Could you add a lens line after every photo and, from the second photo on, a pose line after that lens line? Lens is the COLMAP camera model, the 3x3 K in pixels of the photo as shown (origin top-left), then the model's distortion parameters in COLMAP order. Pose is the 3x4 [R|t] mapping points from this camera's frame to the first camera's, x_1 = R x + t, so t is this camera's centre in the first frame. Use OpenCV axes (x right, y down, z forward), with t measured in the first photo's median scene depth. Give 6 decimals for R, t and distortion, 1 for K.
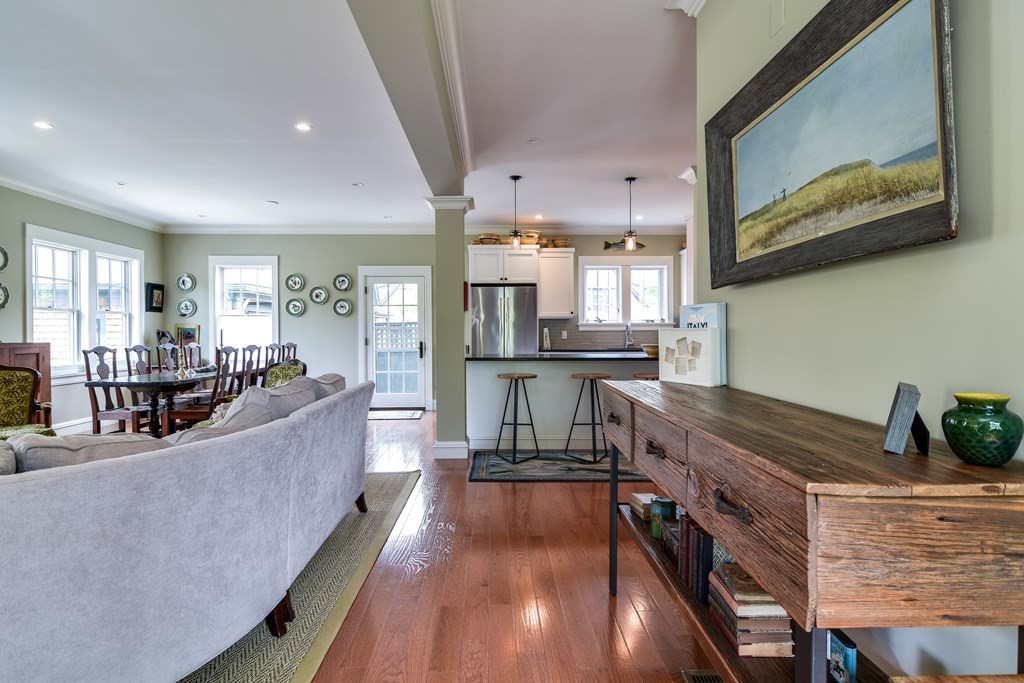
lens RADIAL K [[554.4, 0, 507.1], [0, 554.4, 337.7], [0, 0, 1]] dist [0.013181, -0.008041]
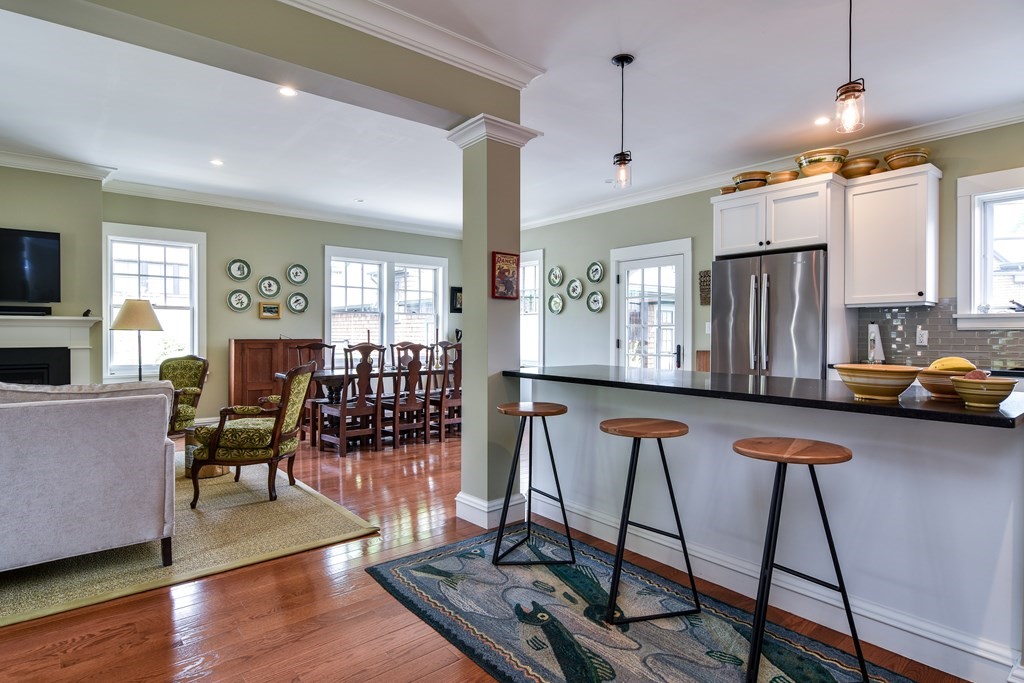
lens RADIAL K [[554.4, 0, 509.4], [0, 554.4, 341.2], [0, 0, 1]] dist [0.013181, -0.008041]
pose [[0.631670, 0.013639, -0.775118, 0.280937], [-0.011086, 0.999902, 0.008560, -0.001443], [0.775158, 0.003185, 0.631759, 0.393291]]
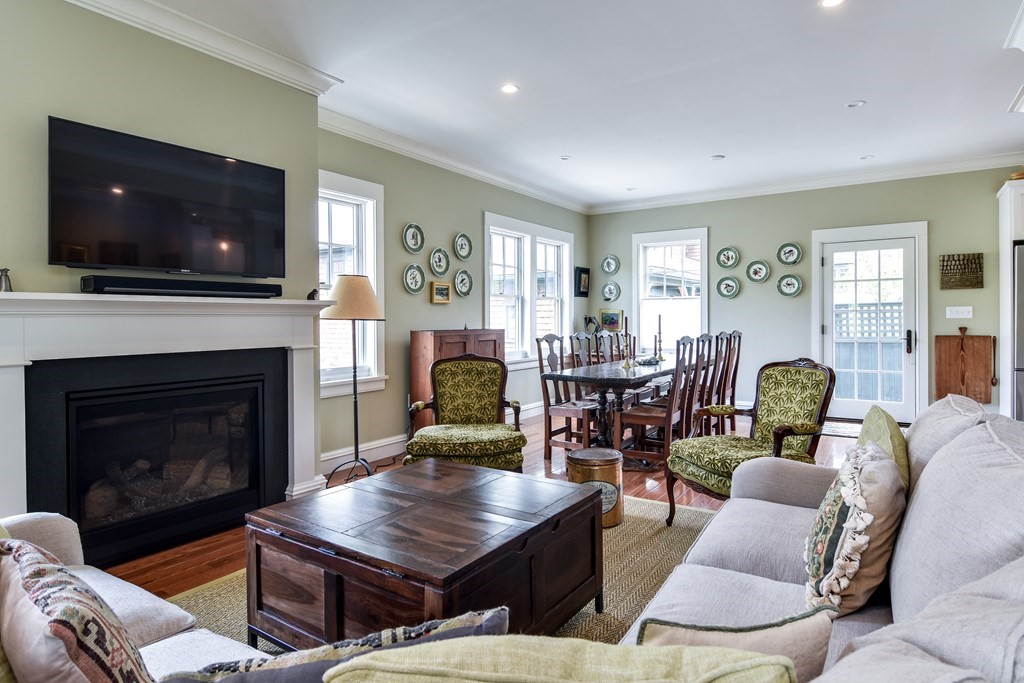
lens RADIAL K [[554.4, 0, 540.6], [0, 554.4, 324.3], [0, 0, 1]] dist [0.013181, -0.008041]
pose [[0.835660, 0.002541, -0.549242, -0.166798], [-0.000658, 0.999993, 0.003625, -0.002361], [0.549247, -0.002668, 0.835656, 0.157960]]
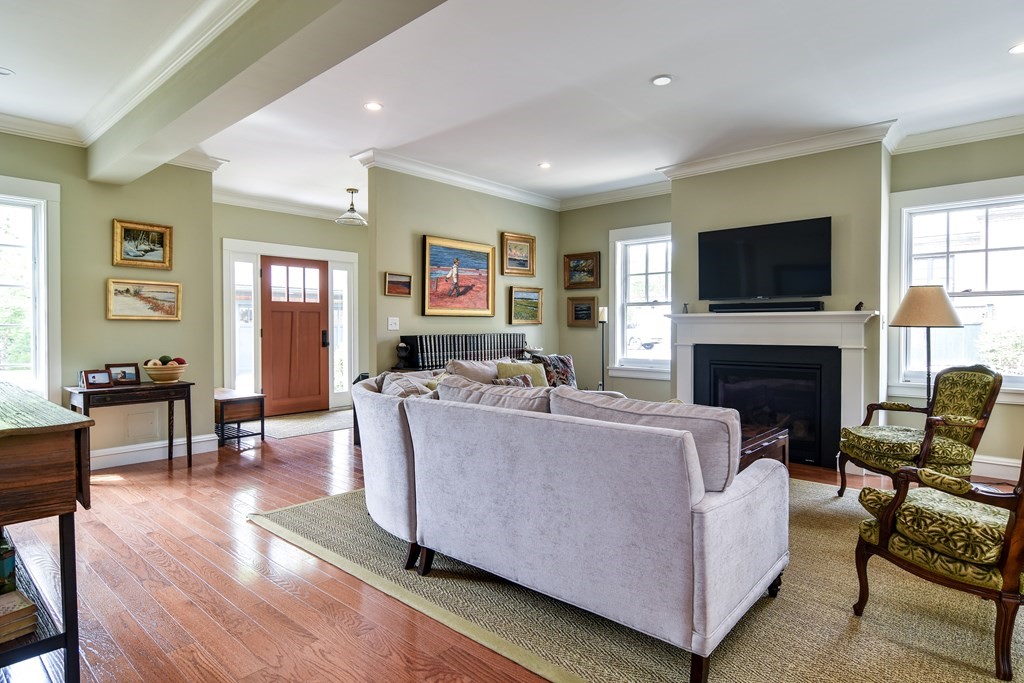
lens RADIAL K [[554.4, 0, 508.5], [0, 554.4, 338.8], [0, 0, 1]] dist [0.013181, -0.008041]
pose [[-0.674014, 0.018782, -0.738480, 0.092446], [-0.006126, 0.999500, 0.031011, -0.006598], [0.738693, 0.025426, -0.673562, 0.538765]]
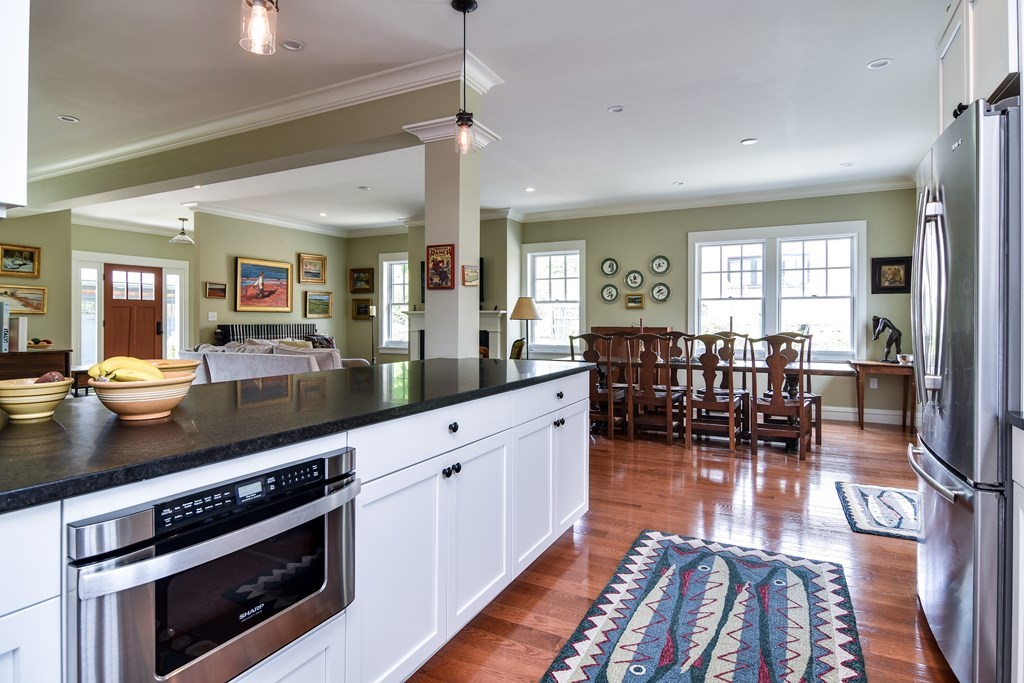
lens RADIAL K [[554.4, 0, 507.5], [0, 554.4, 322.9], [0, 0, 1]] dist [0.013181, -0.008041]
pose [[-0.474160, 0.004164, -0.880429, 0.314521], [-0.010613, 0.999889, 0.010445, -0.008054], [0.880375, 0.014296, -0.474063, 0.916924]]
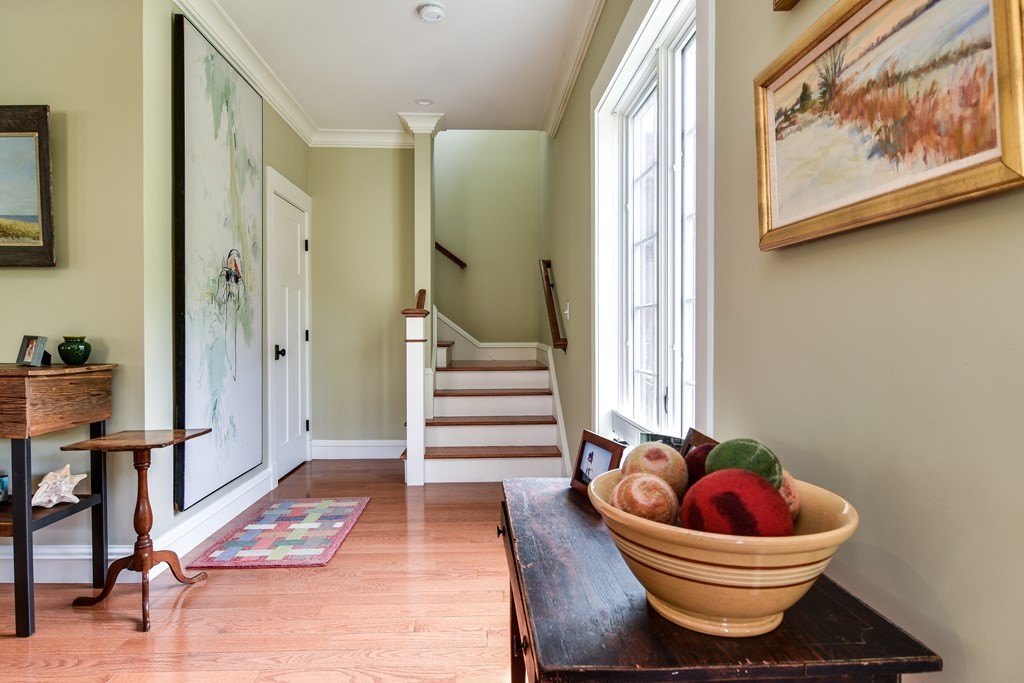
lens RADIAL K [[554.4, 0, 513.4], [0, 554.4, 336.1], [0, 0, 1]] dist [0.013181, -0.008041]
pose [[-0.021463, -0.005319, 0.999756, -0.198129], [0.011406, 0.999919, 0.005565, 0.014249], [-0.999705, 0.011523, -0.021400, -0.103986]]
